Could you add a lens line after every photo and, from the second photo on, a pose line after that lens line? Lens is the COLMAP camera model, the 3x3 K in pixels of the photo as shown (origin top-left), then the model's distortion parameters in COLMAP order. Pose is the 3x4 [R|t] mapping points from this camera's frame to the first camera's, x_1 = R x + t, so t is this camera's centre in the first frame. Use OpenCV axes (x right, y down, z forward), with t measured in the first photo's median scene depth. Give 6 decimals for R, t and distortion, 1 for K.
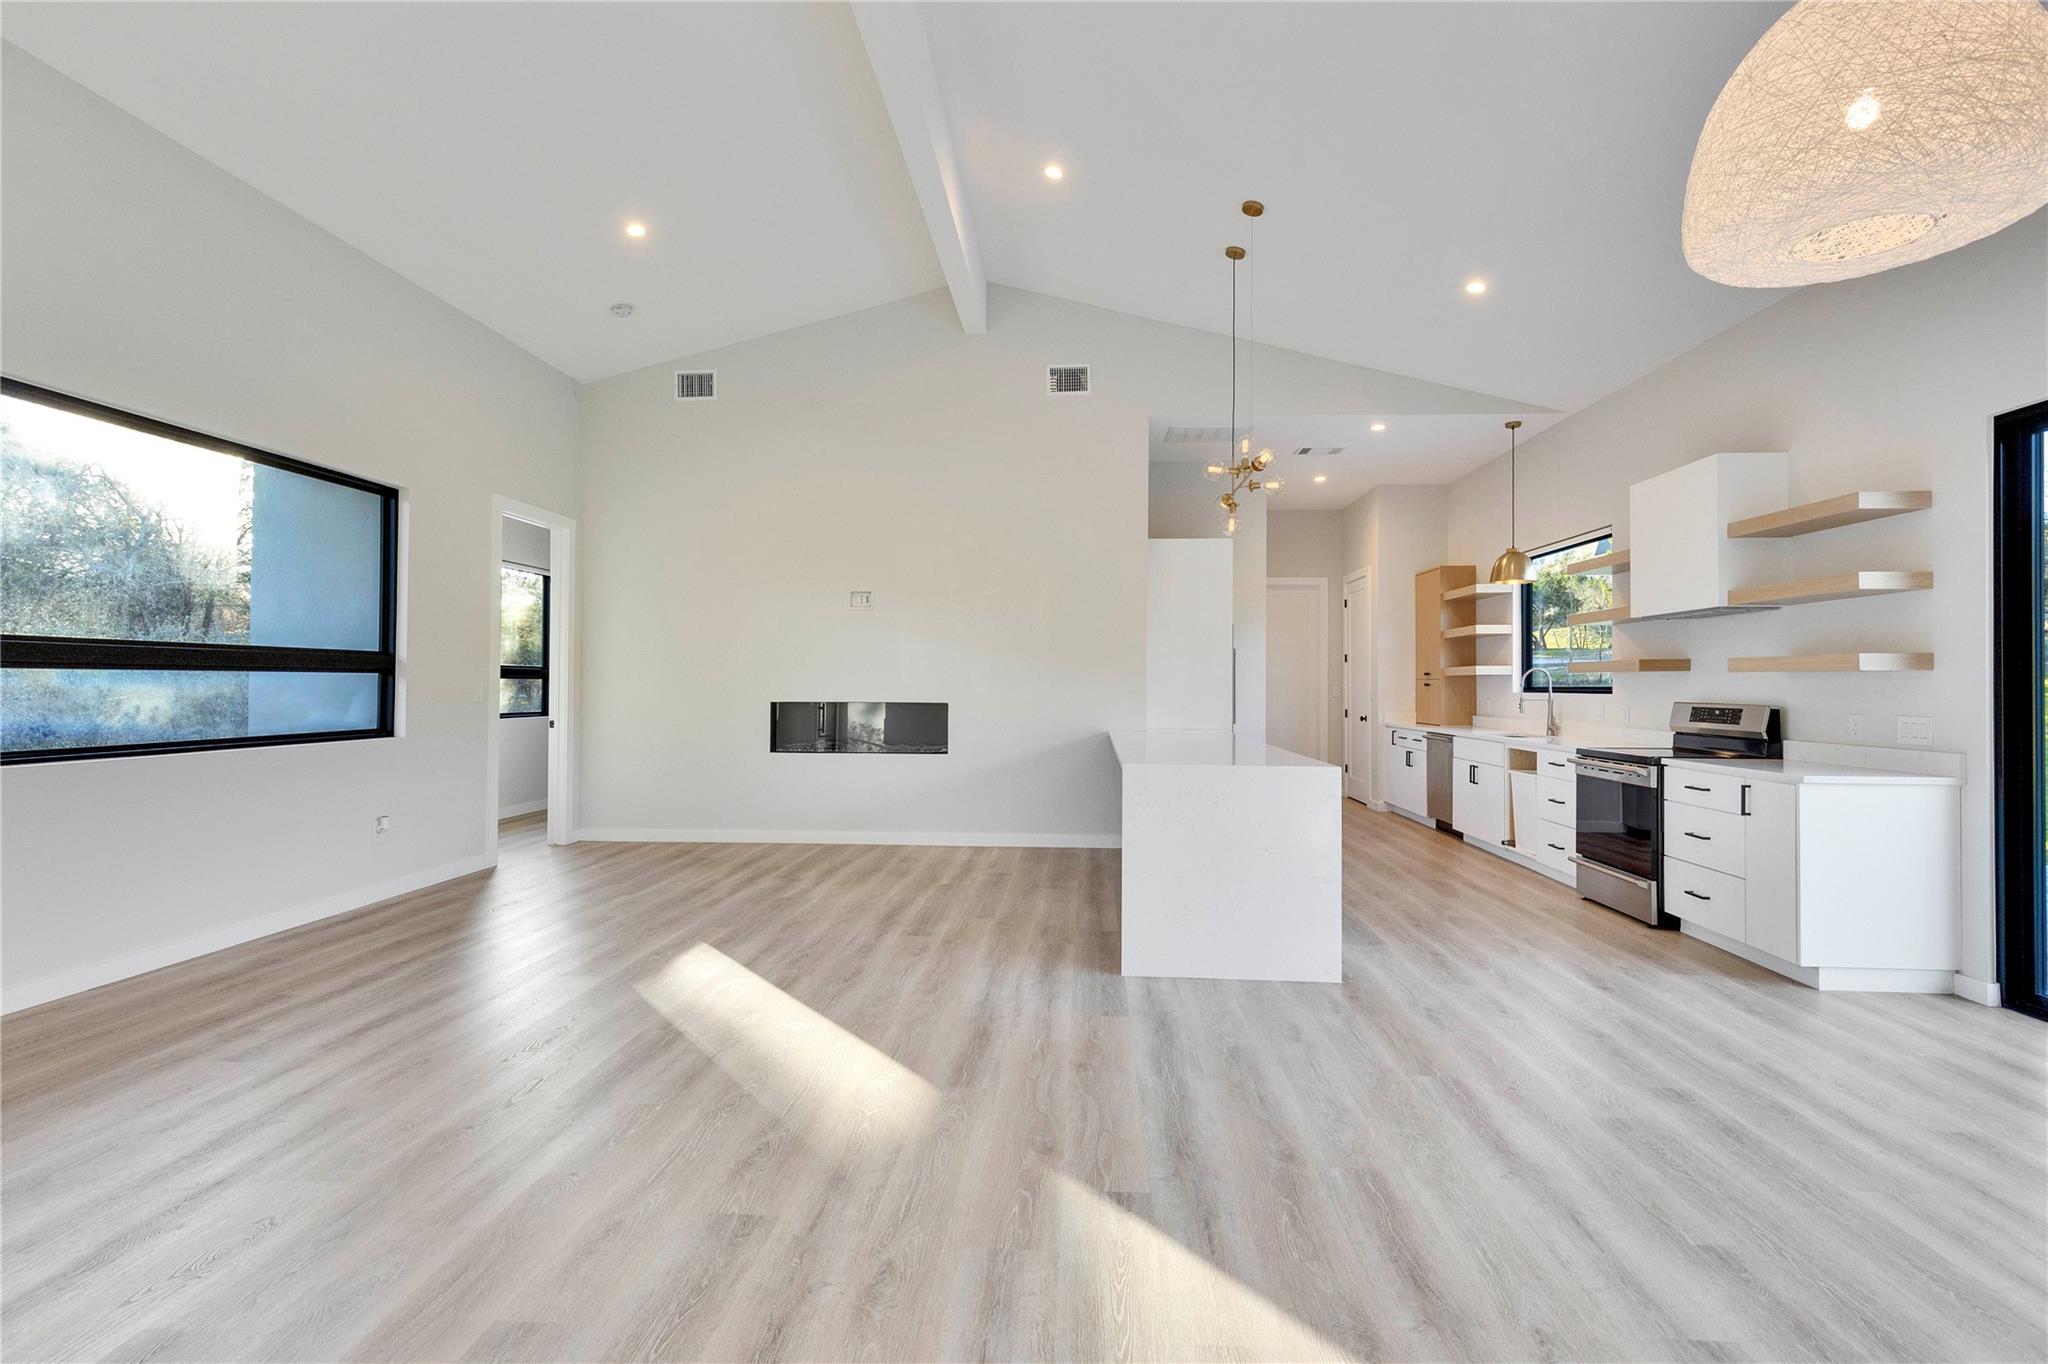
lens RADIAL K [[934.0, 0, 1024.0], [0, 934.0, 682.0], [0, 0, 1]] dist [0.001232, -0.000043]
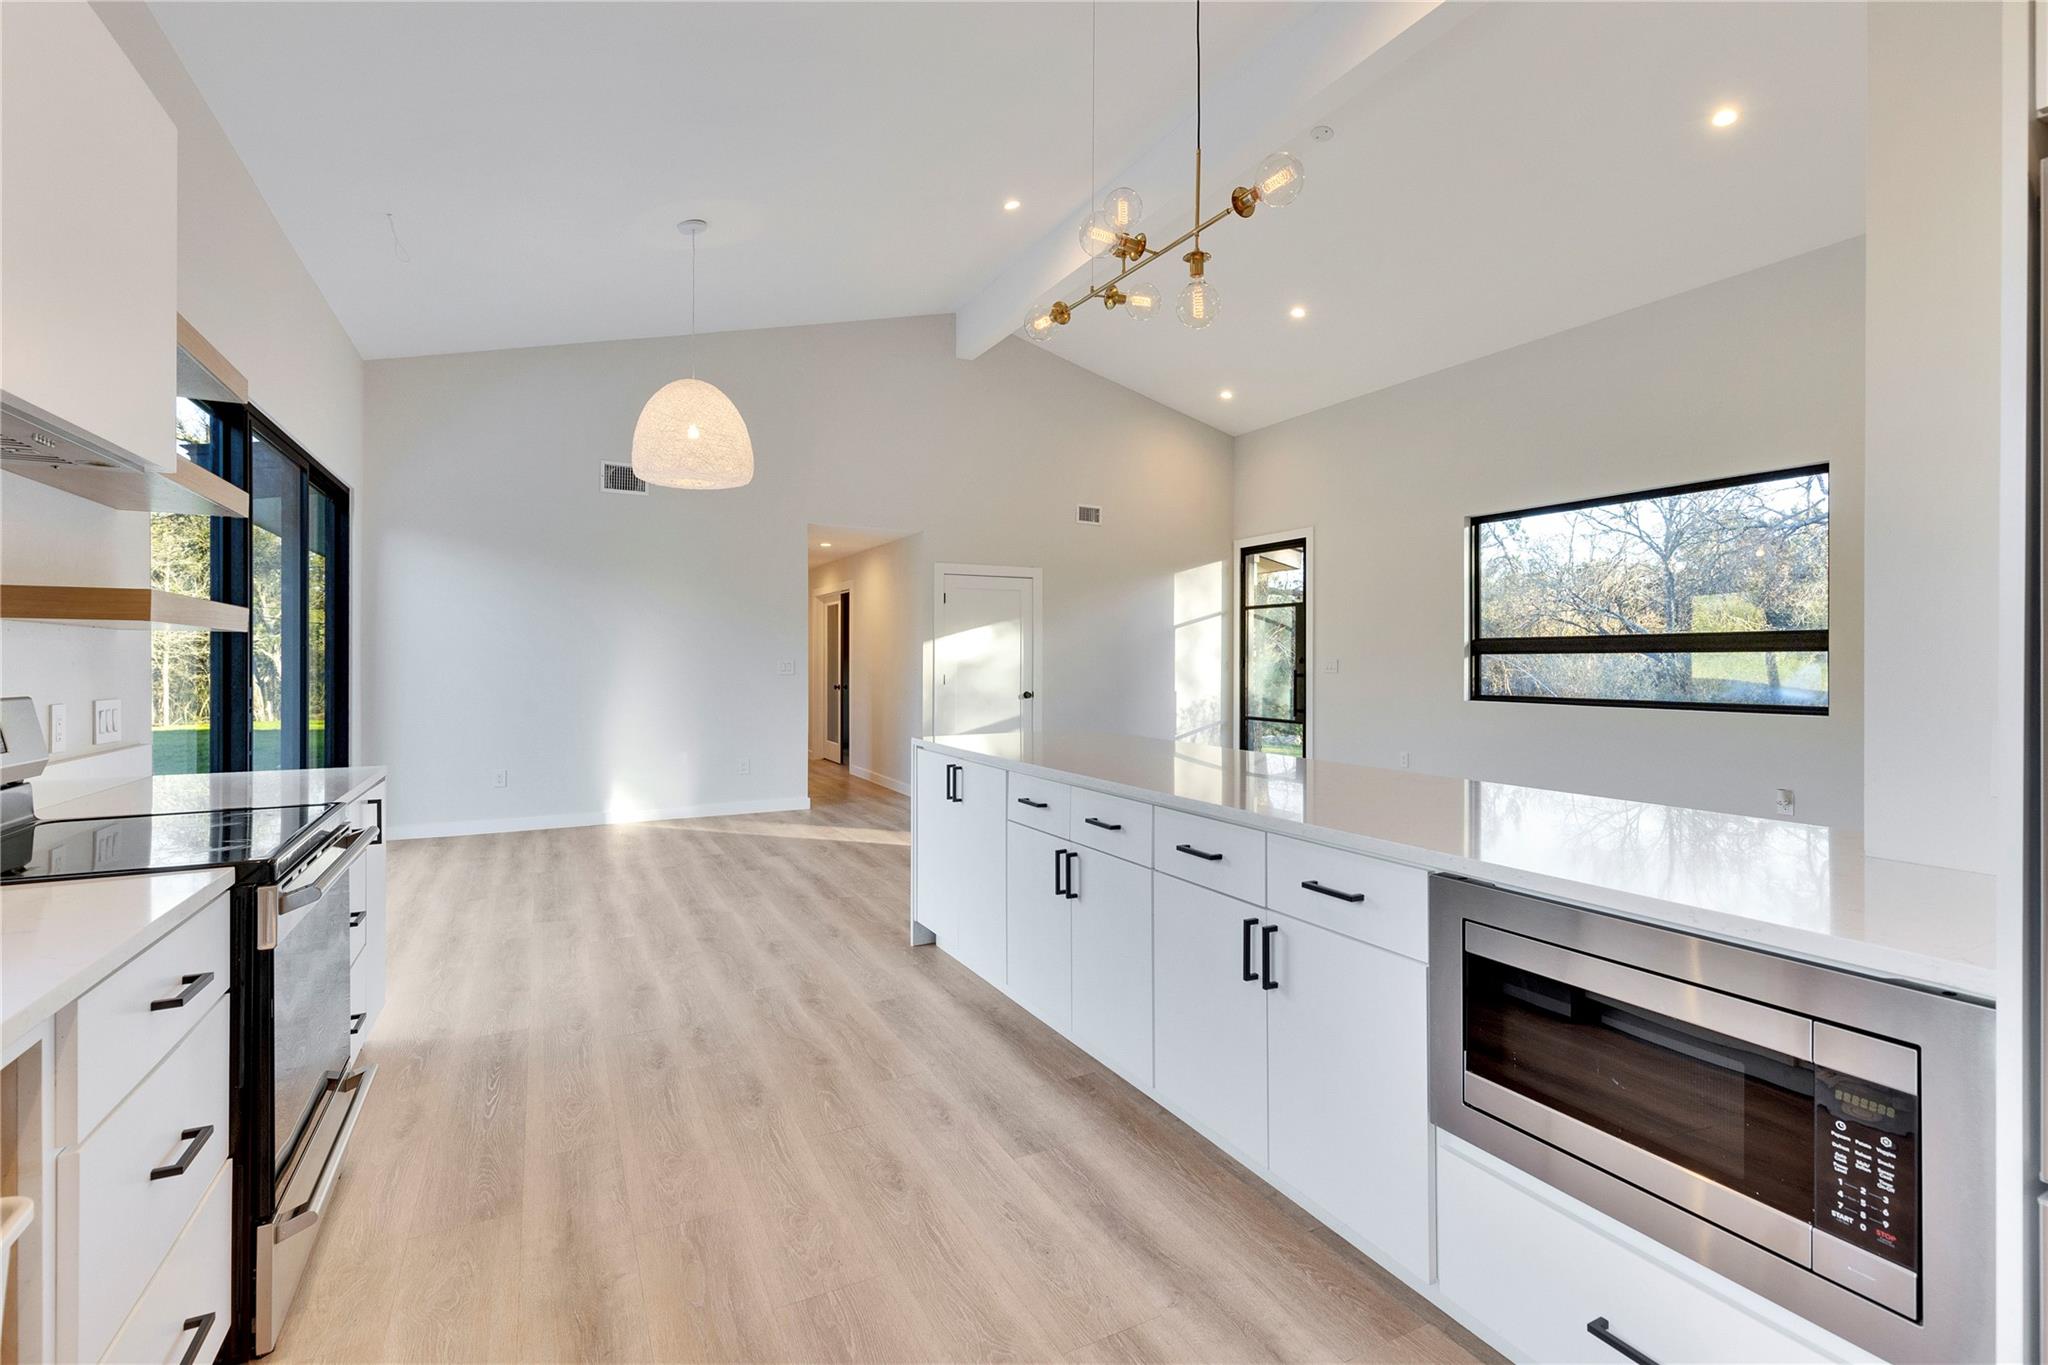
lens RADIAL K [[926.4, 0, 1021.5], [0, 926.4, 655.4], [0, 0, 1]] dist [0.003435, -0.000260]
pose [[-0.854556, -0.008433, -0.519291, 0.594841], [-0.002966, 0.999931, -0.011358, 0.009784], [0.519351, -0.008166, -0.854522, 1.499132]]
